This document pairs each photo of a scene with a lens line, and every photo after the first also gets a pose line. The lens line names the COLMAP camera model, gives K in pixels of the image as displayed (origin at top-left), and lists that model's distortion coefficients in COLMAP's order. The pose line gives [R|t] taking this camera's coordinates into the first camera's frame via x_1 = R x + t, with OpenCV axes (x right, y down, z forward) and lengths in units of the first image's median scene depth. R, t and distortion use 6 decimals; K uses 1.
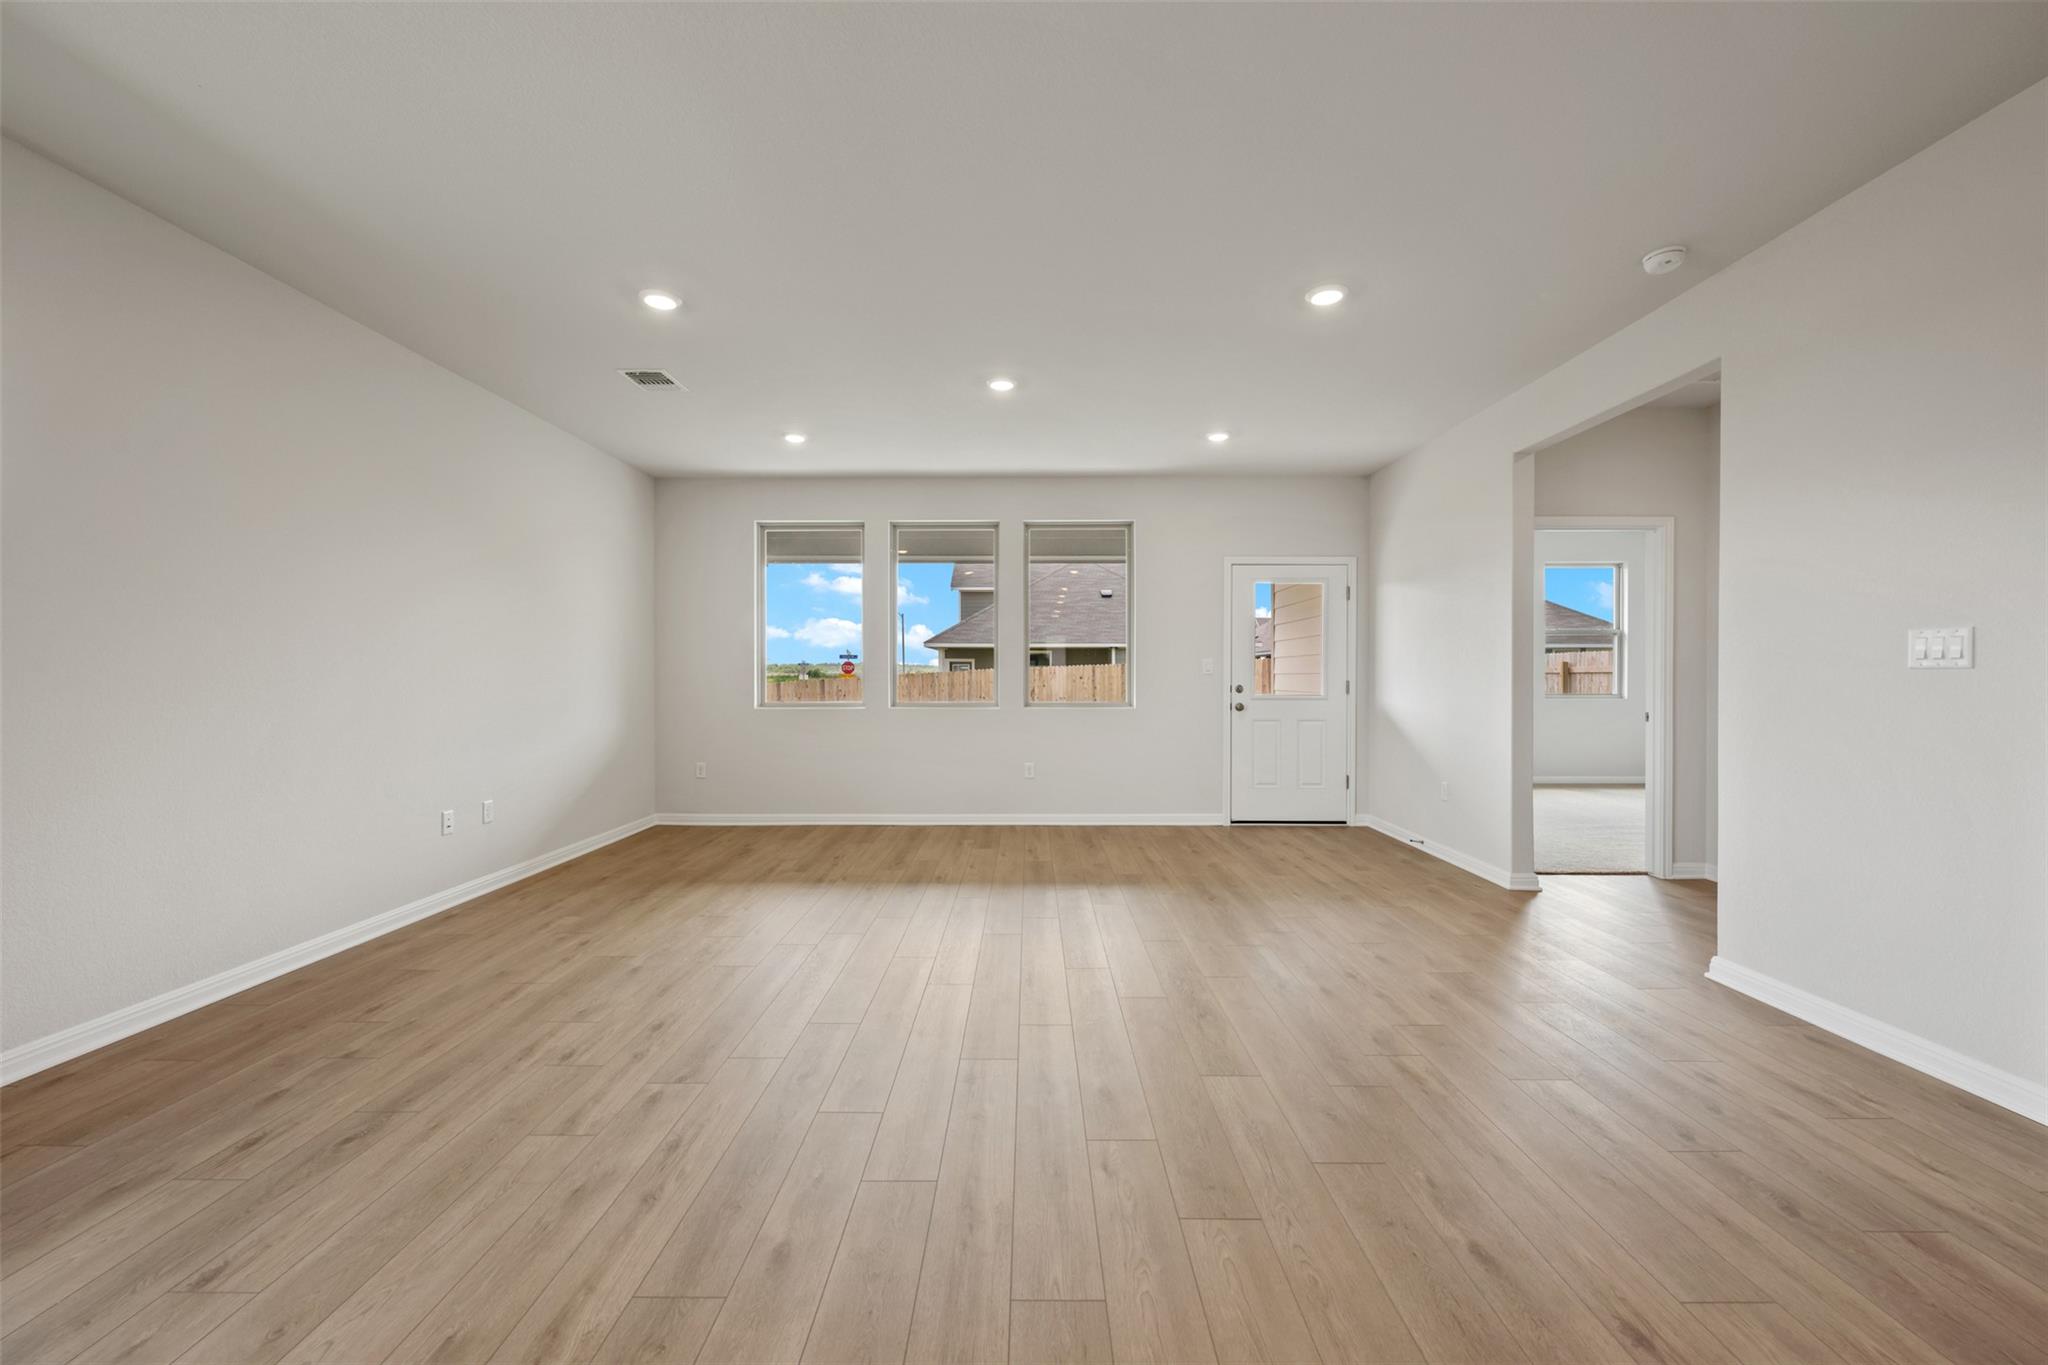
lens RADIAL K [[810.8, 0, 1024.0], [0, 810.8, 686.7], [0, 0, 1]] dist [-0.001097, 0.000044]
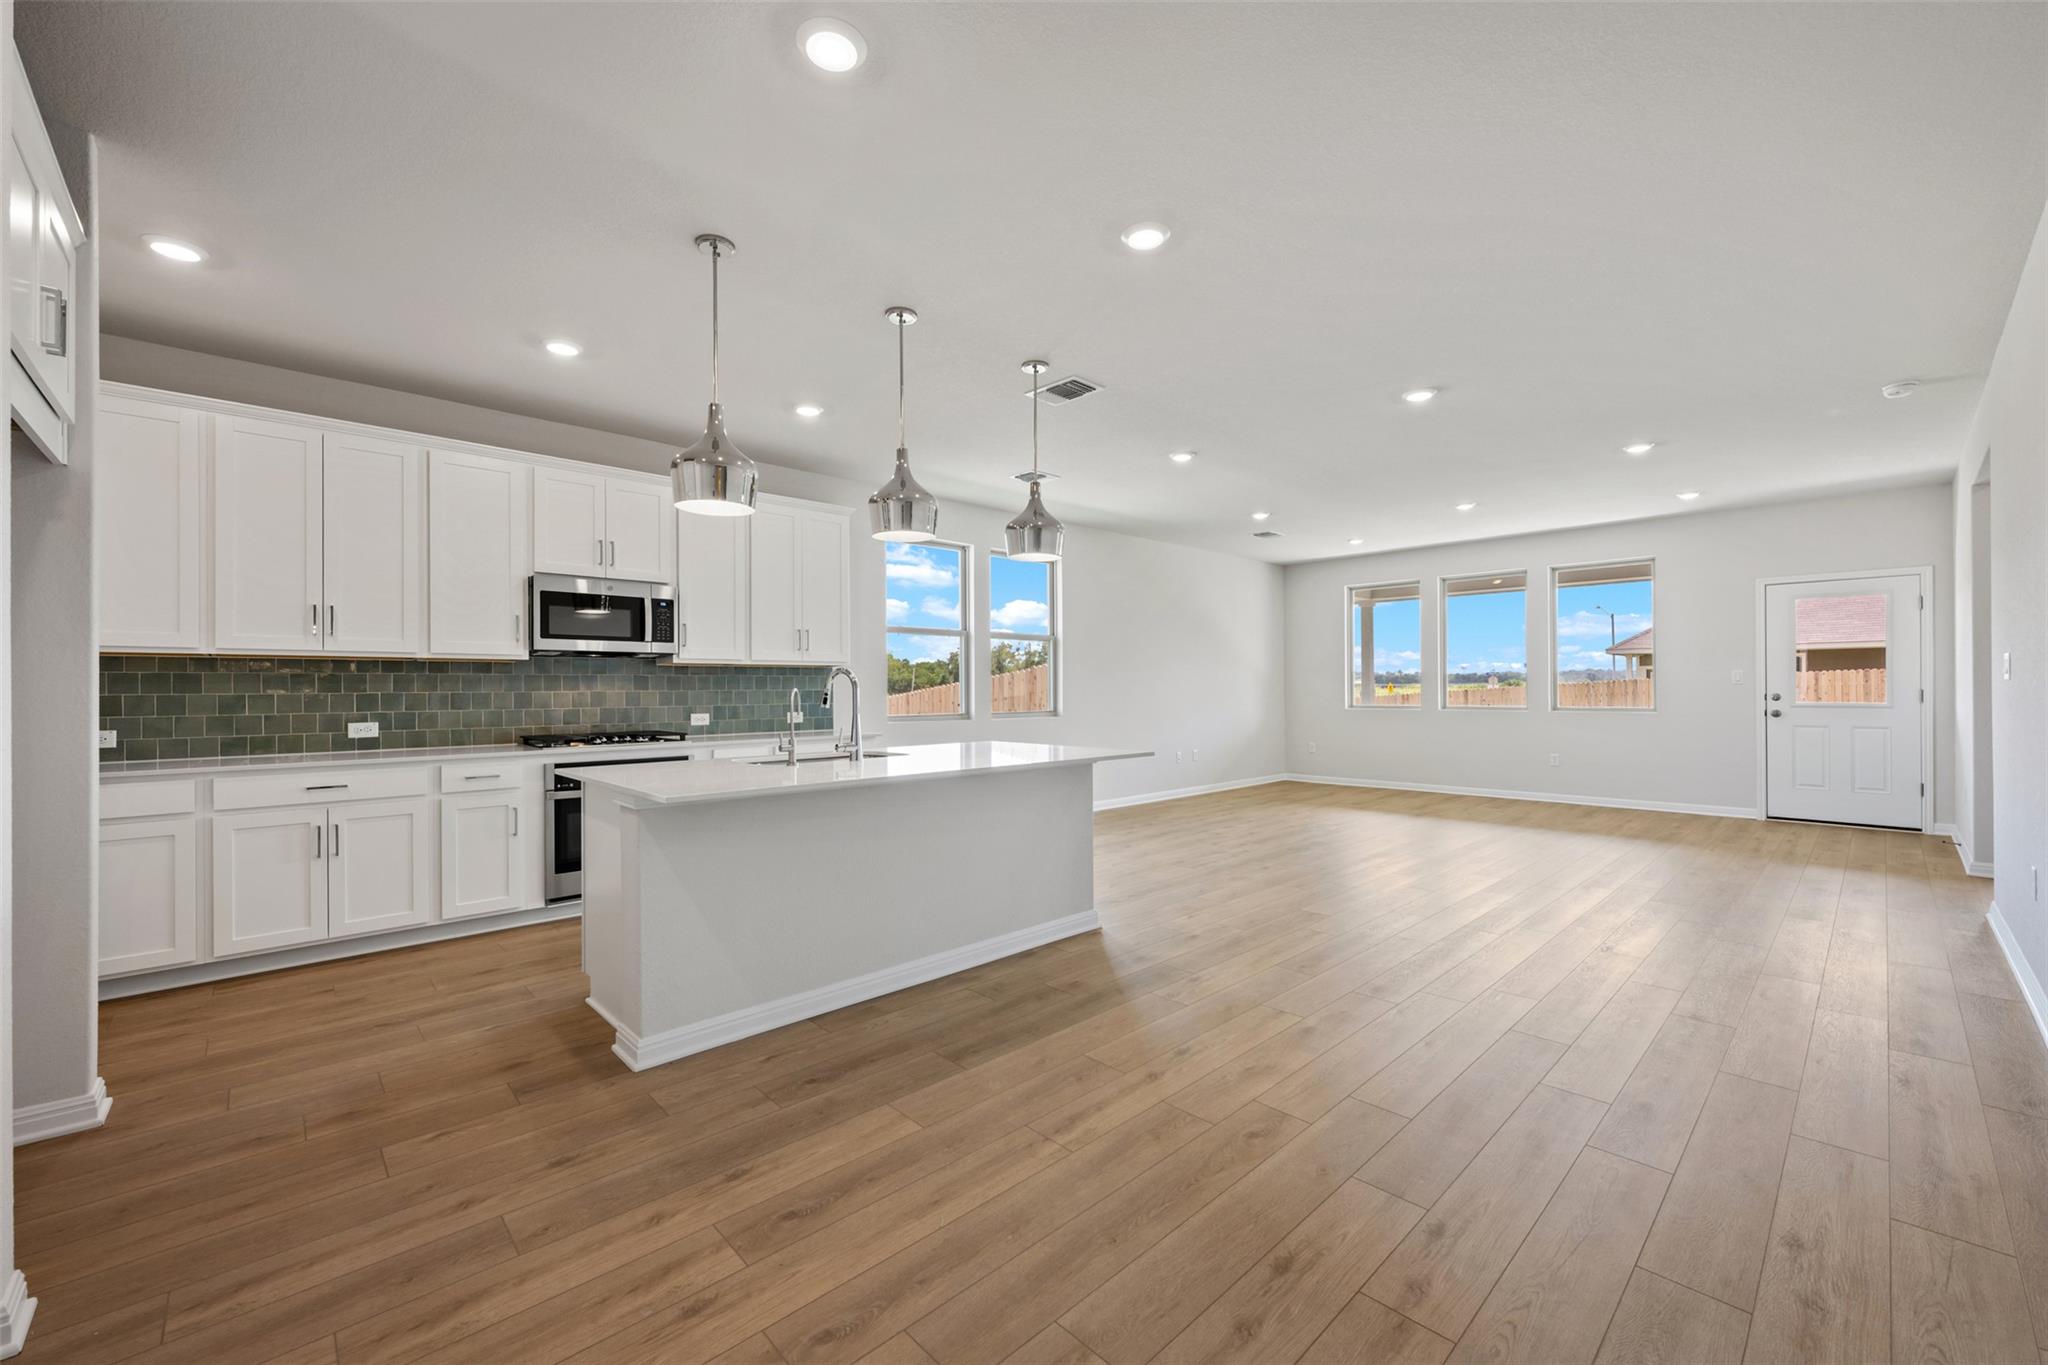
lens RADIAL K [[810.8, 0, 1020.7], [0, 810.8, 689.3], [0, 0, 1]] dist [-0.001097, 0.000044]
pose [[0.689635, -0.003401, -0.724149, 0.356570], [-0.003953, 0.999956, -0.008462, 0.005580], [0.724146, 0.008698, 0.689591, -0.504028]]
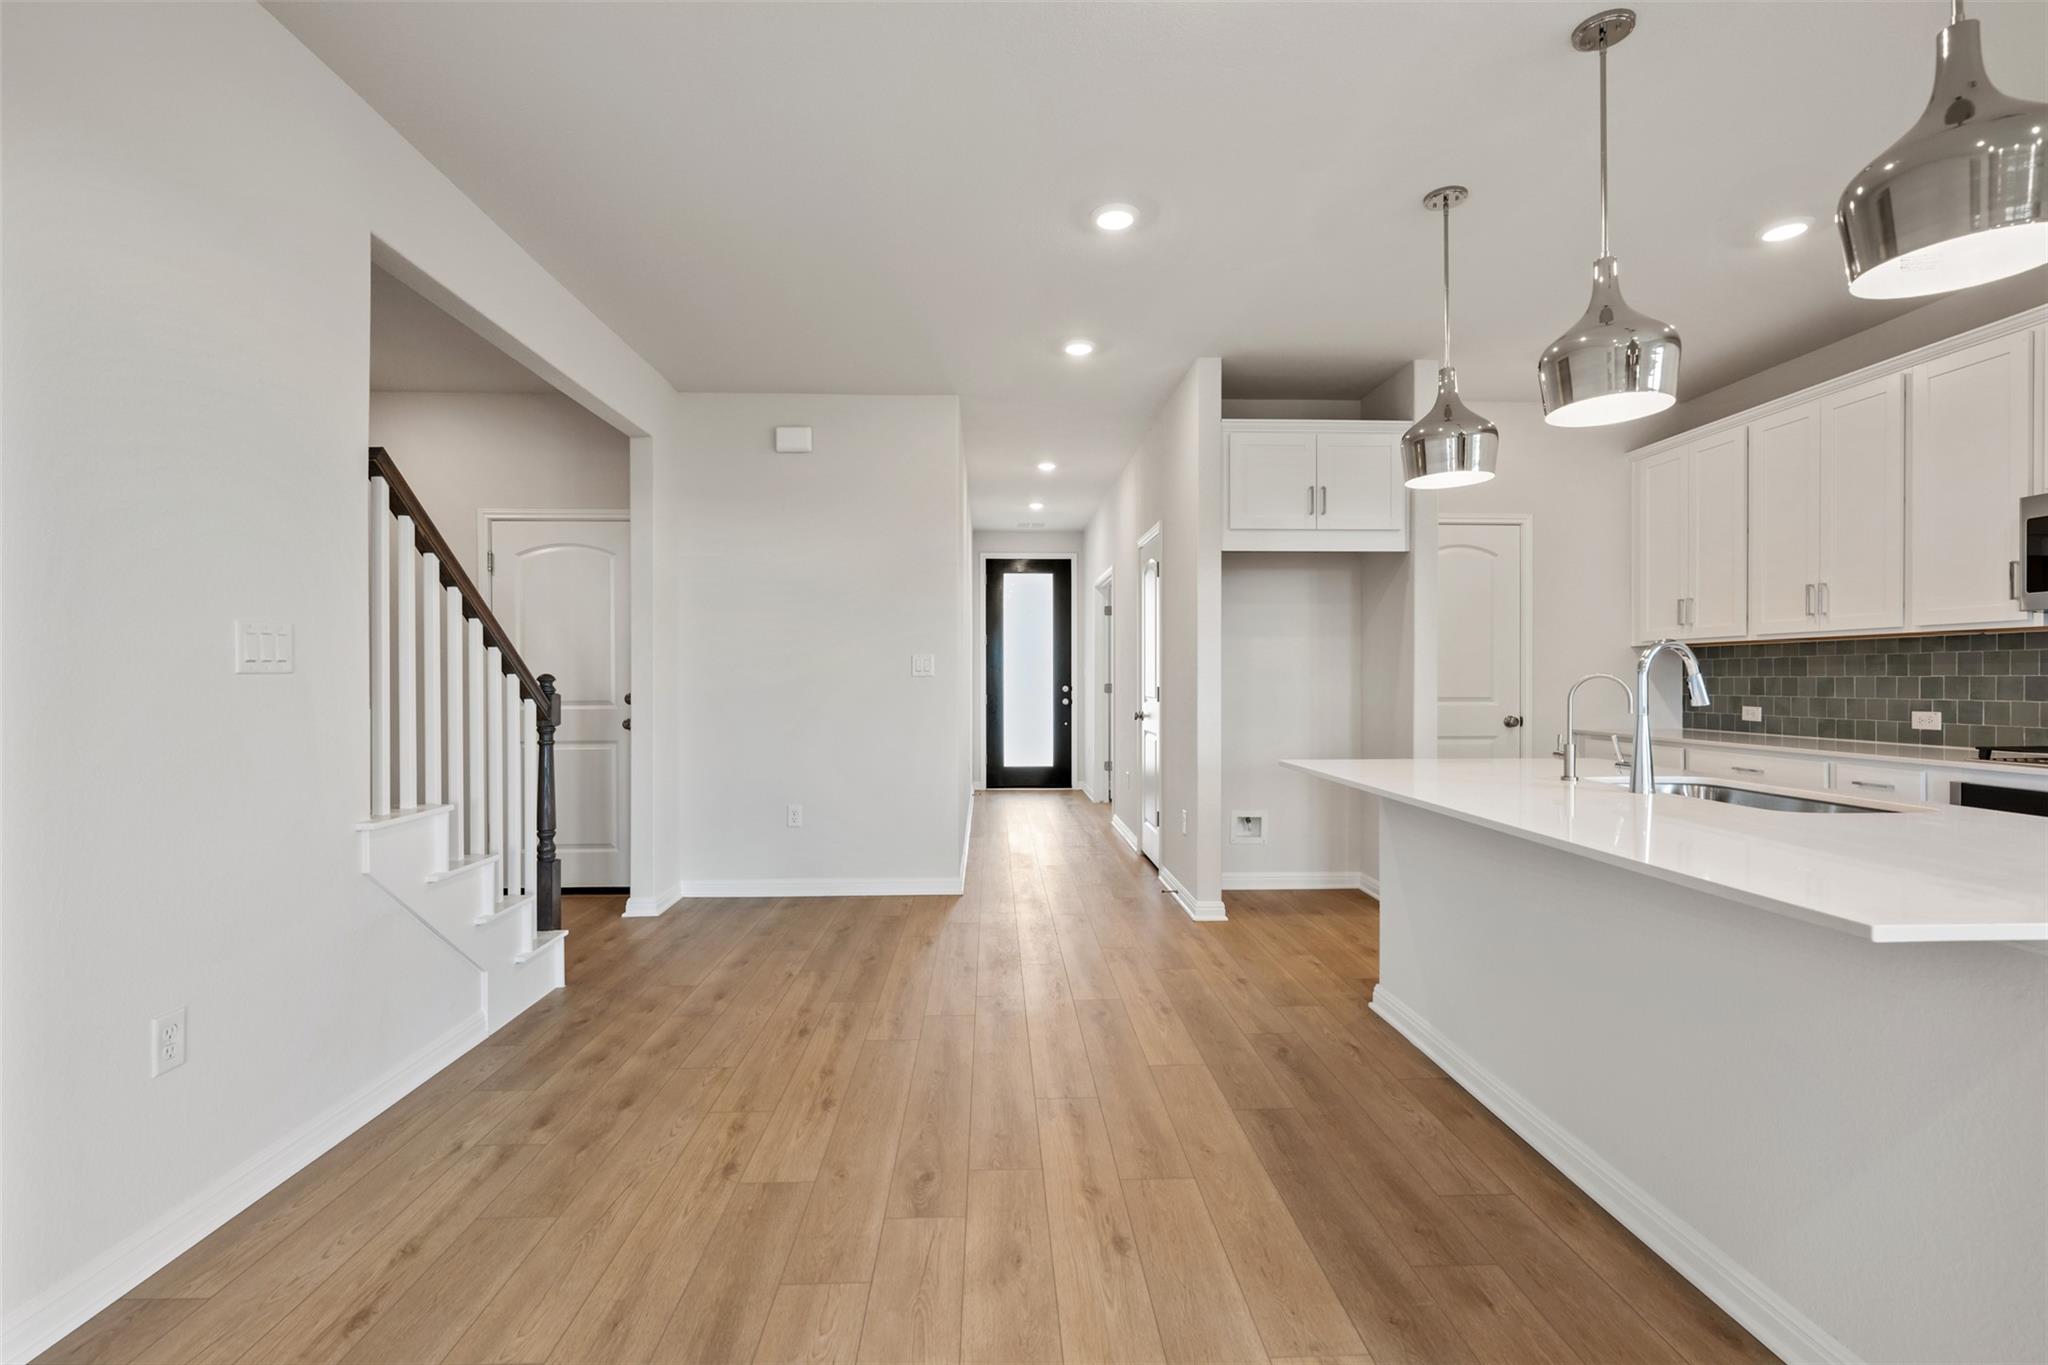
lens RADIAL K [[918.6, 0, 1024.4], [0, 918.6, 685.1], [0, 0, 1]] dist [0.003899, -0.000086]
pose [[-0.998951, 0.003277, -0.045682, 0.156786], [0.002355, 0.999793, 0.020225, -0.002618], [0.045738, 0.020097, -0.998751, 0.141993]]
